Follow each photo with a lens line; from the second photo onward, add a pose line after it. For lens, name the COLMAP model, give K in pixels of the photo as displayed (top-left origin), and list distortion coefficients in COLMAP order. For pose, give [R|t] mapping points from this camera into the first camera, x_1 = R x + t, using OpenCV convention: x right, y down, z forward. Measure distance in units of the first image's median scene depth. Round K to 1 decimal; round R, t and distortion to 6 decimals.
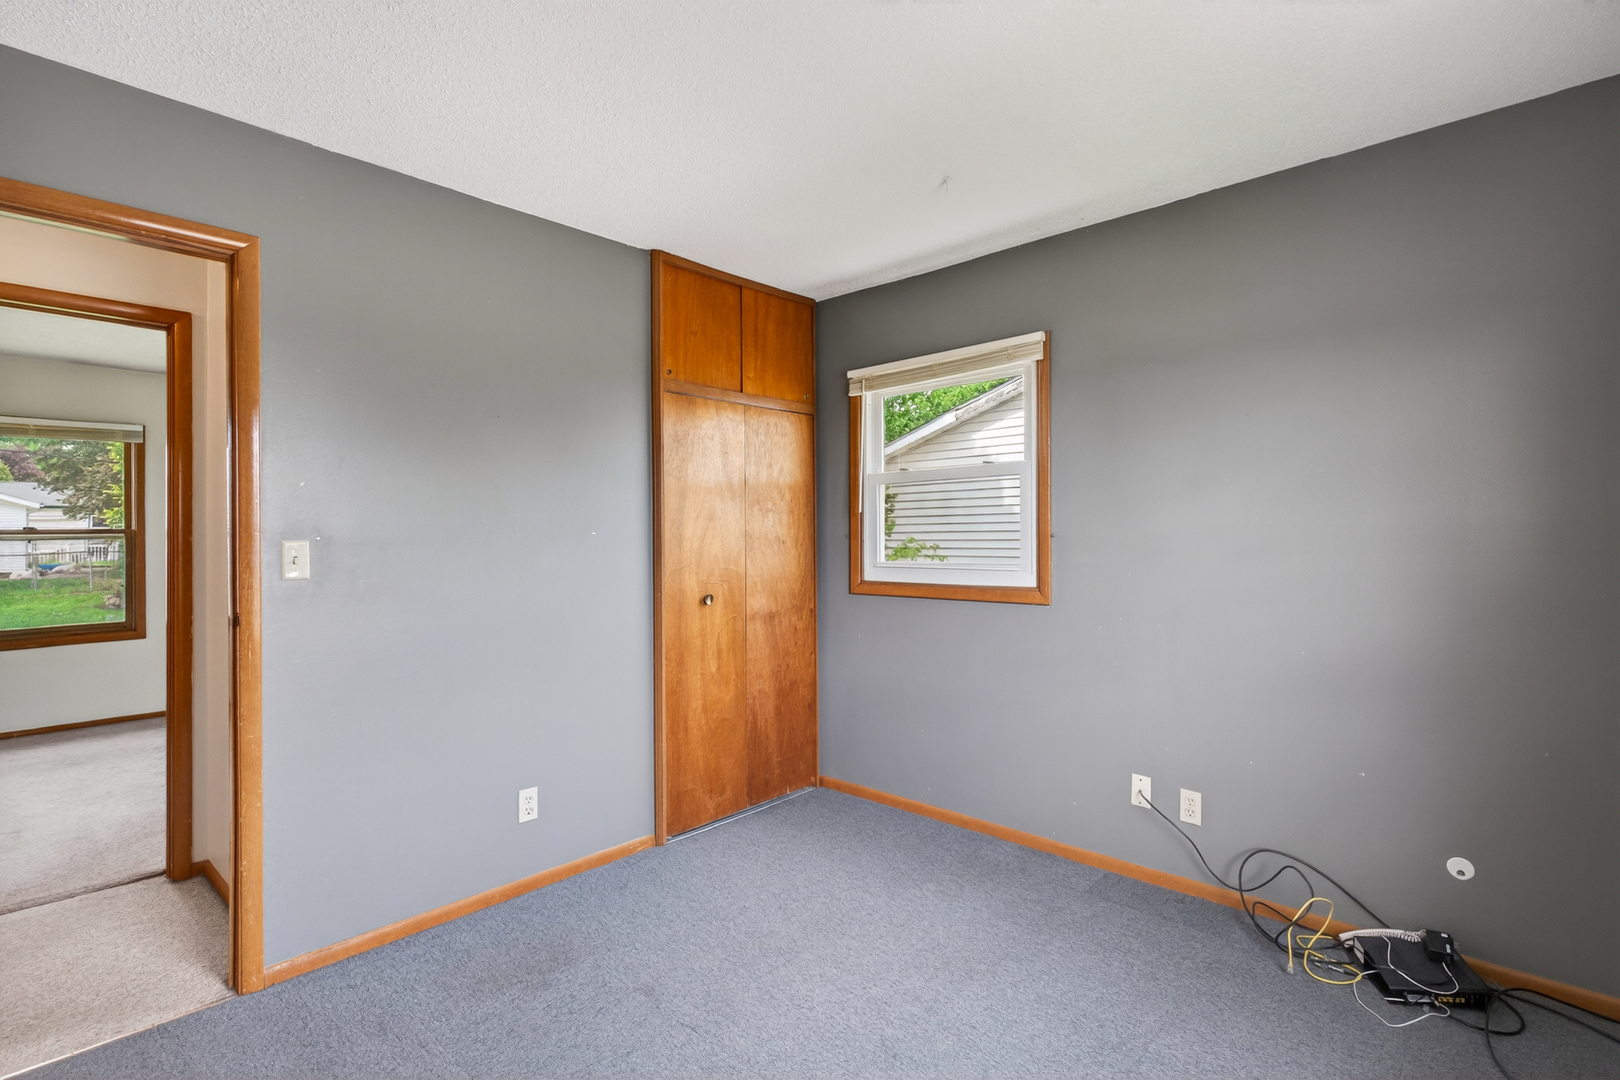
lens RADIAL K [[777.7, 0, 814.1], [0, 777.7, 513.6], [0, 0, 1]] dist [-0.006046, 0.001305]
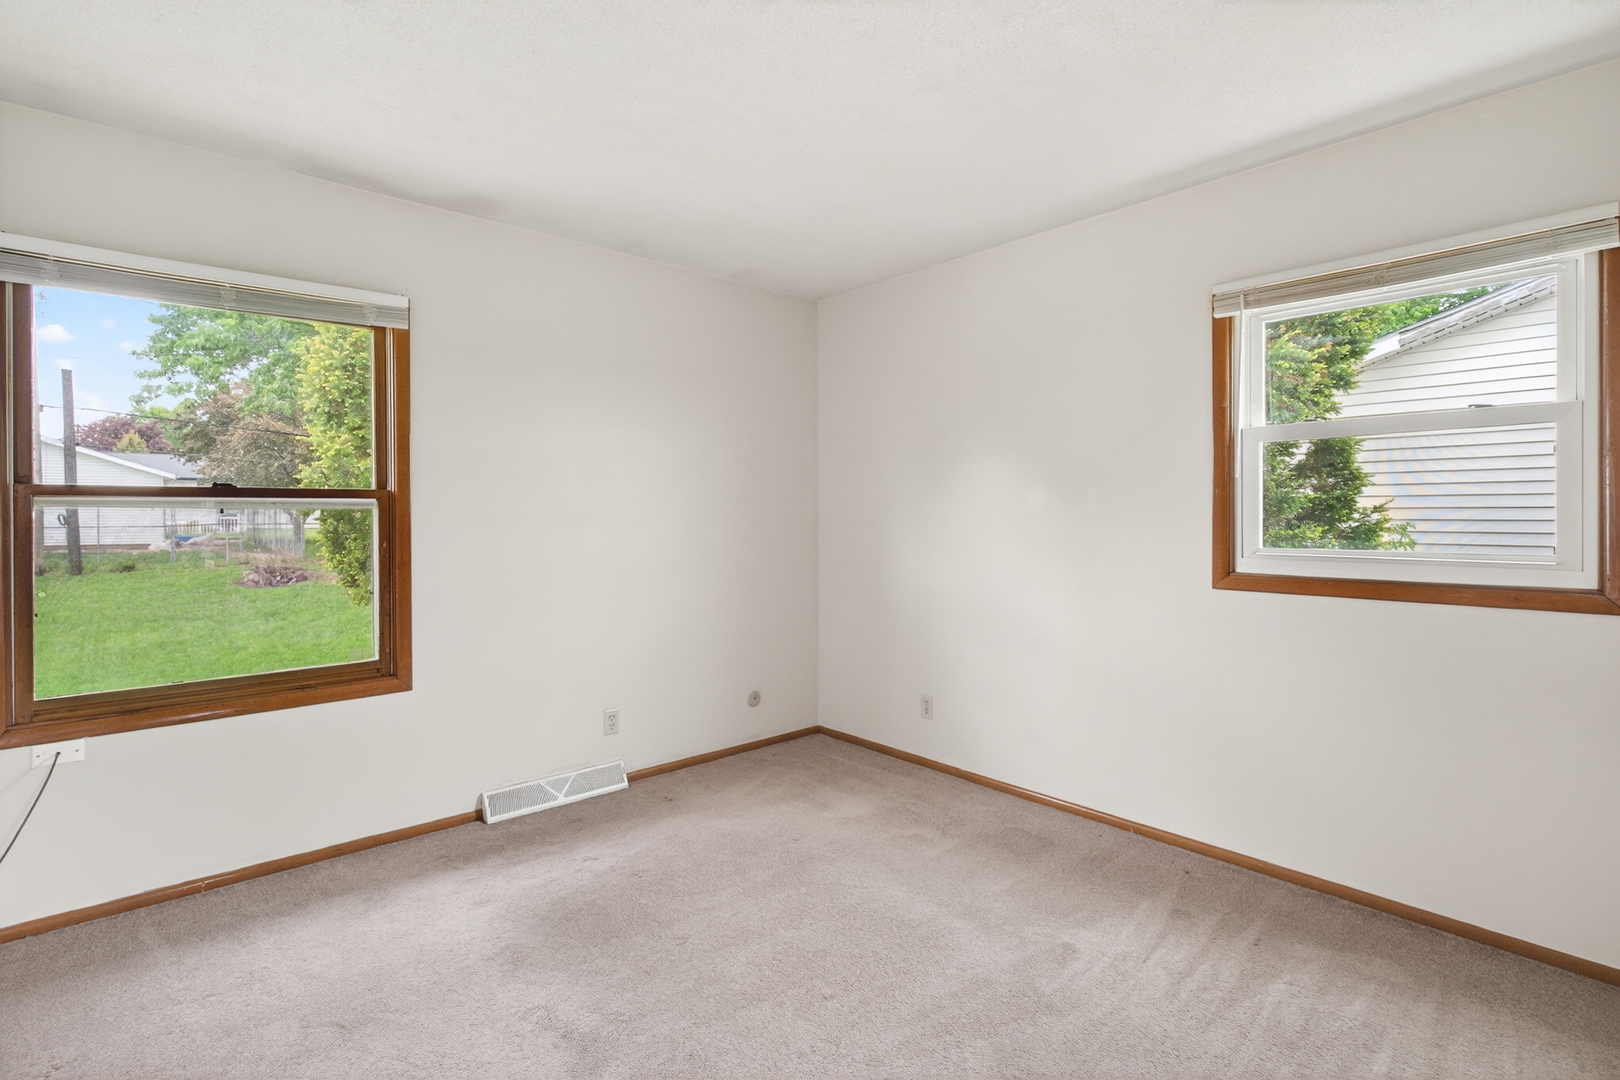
lens RADIAL K [[777.7, 0, 814.1], [0, 777.7, 513.6], [0, 0, 1]] dist [-0.006046, 0.001305]
pose [[0.995778, 0.006417, -0.091567, -0.142336], [-0.003609, 0.999519, 0.030798, 0.005005], [0.091720, -0.030337, 0.995323, 0.129835]]
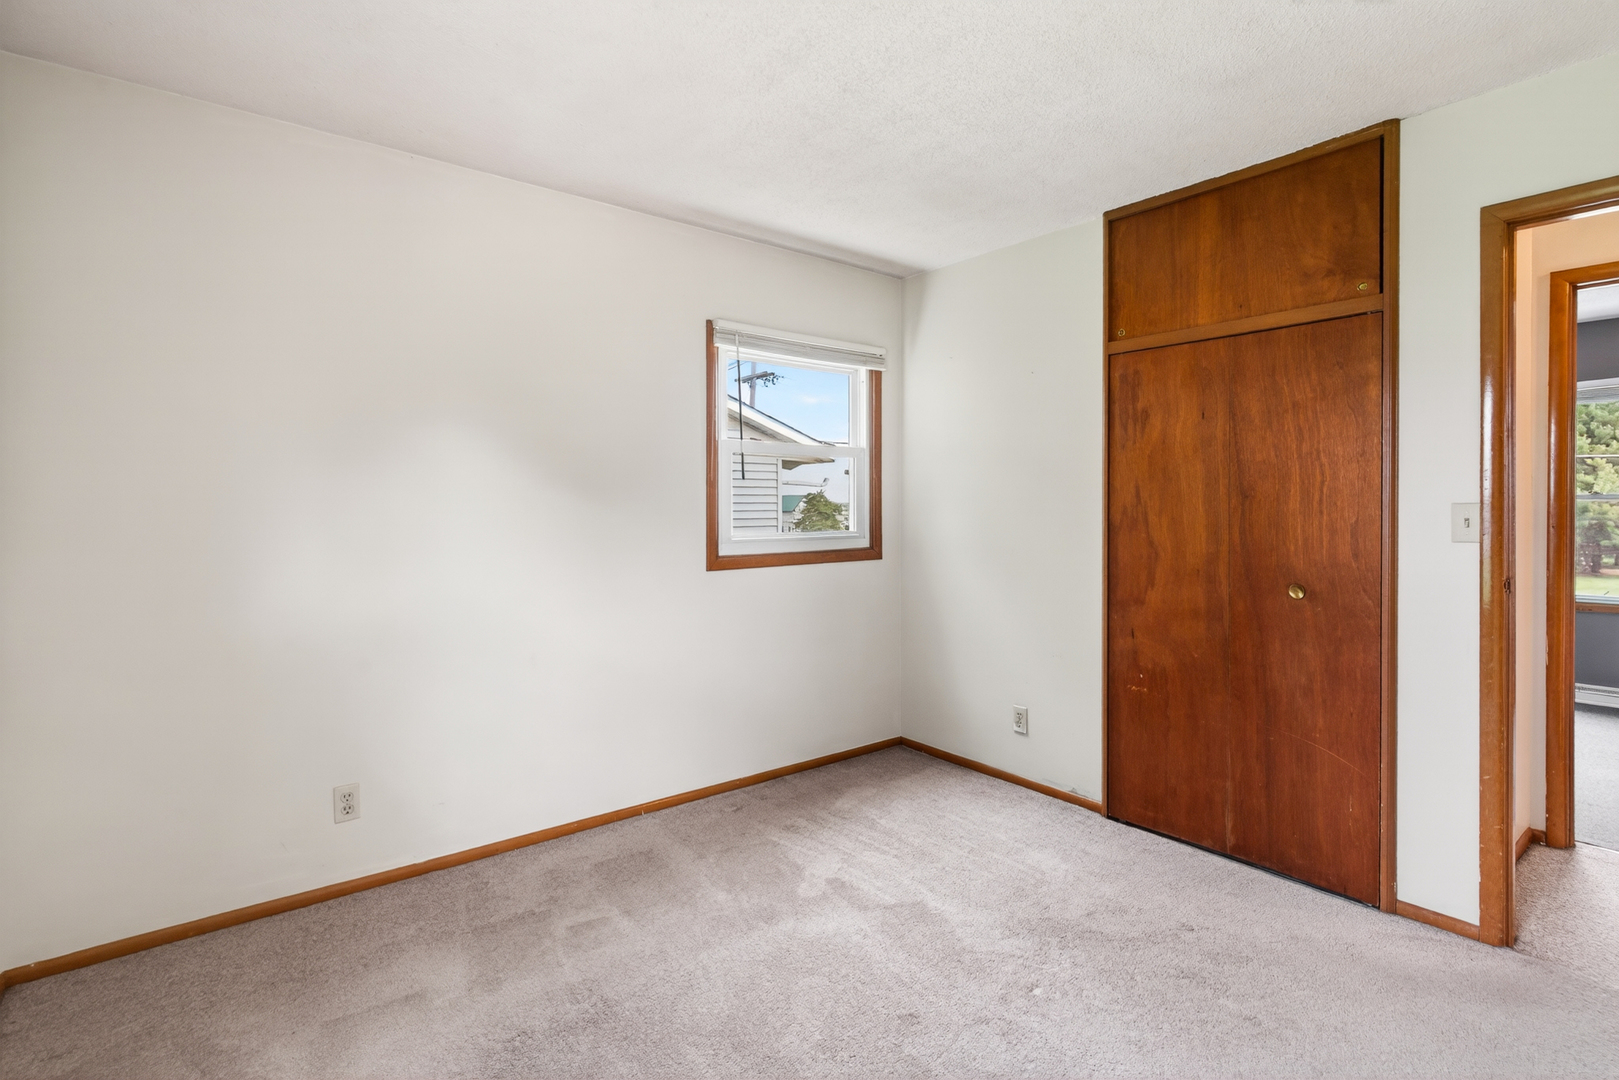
lens RADIAL K [[777.2, 0, 813.6], [0, 777.2, 513.6], [0, 0, 1]] dist [-0.006046, 0.001305]
pose [[0.137574, -0.003038, 0.990487, -0.437199], [-0.028128, 0.999580, 0.006973, 0.014643], [-0.990092, -0.028819, 0.137431, 0.416508]]
